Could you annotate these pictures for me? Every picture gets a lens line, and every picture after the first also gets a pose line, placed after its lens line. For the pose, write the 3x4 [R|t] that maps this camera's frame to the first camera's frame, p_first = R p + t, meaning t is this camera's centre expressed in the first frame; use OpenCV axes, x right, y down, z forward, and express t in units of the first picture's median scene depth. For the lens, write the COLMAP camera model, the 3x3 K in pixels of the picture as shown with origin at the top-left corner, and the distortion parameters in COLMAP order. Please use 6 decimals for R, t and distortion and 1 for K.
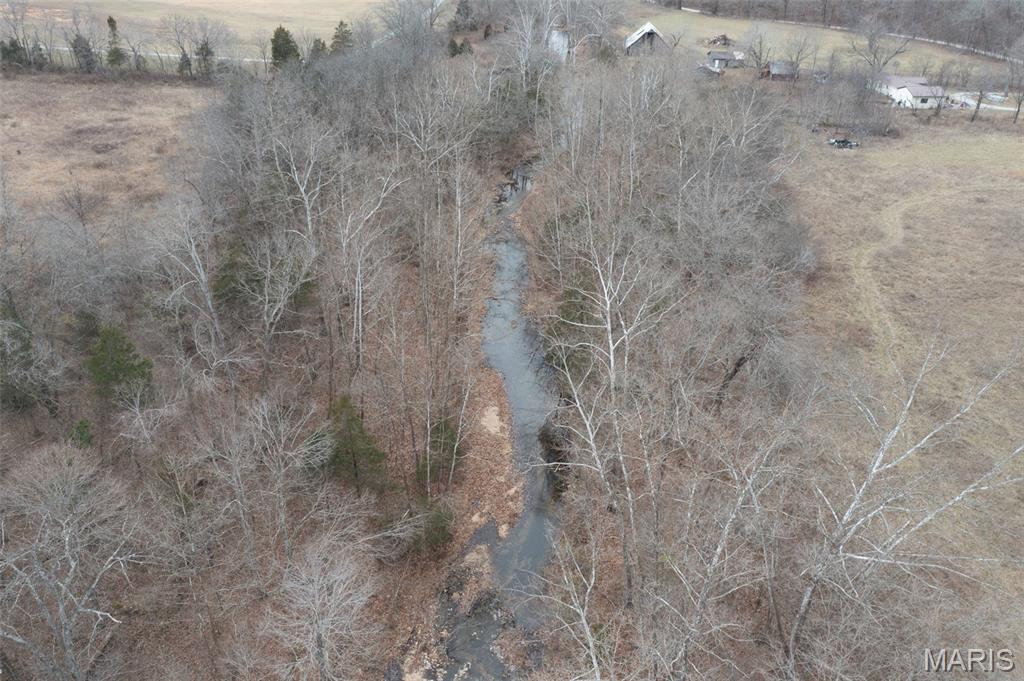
lens RADIAL K [[811.6, 0, 509.6], [0, 811.6, 341.7], [0, 0, 1]] dist [-0.005034, 0.002722]
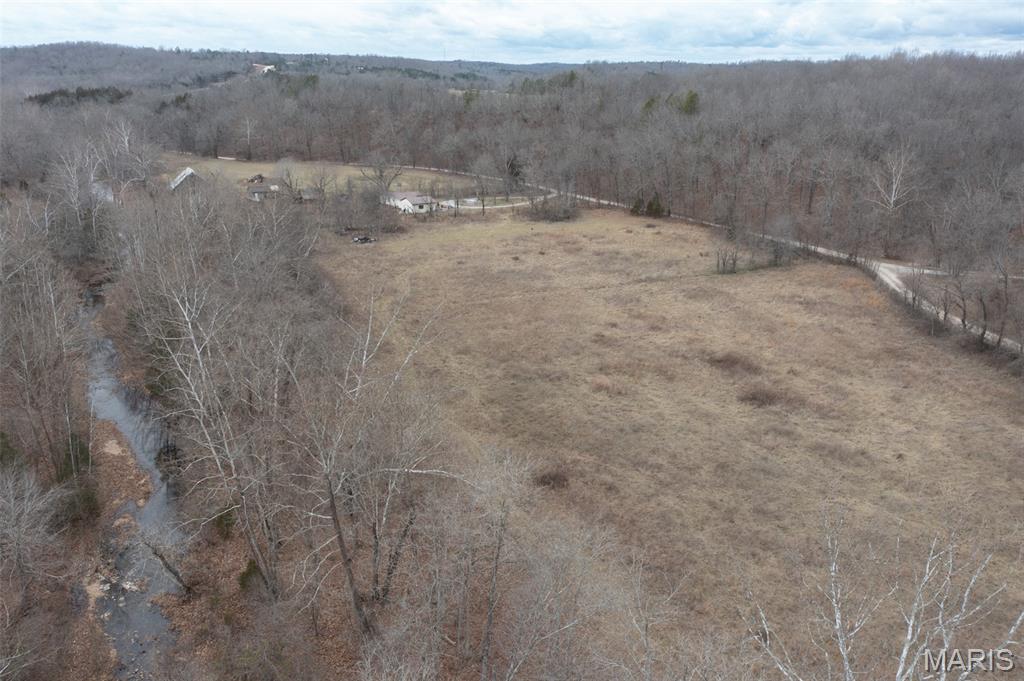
lens RADIAL K [[811.6, 0, 517.1], [0, 811.6, 337.7], [0, 0, 1]] dist [-0.005034, 0.002722]
pose [[0.858969, -0.164356, 0.484932, -0.030242], [0.247142, 0.962538, -0.111539, 0.105442], [-0.448434, 0.215656, 0.867410, -0.188368]]
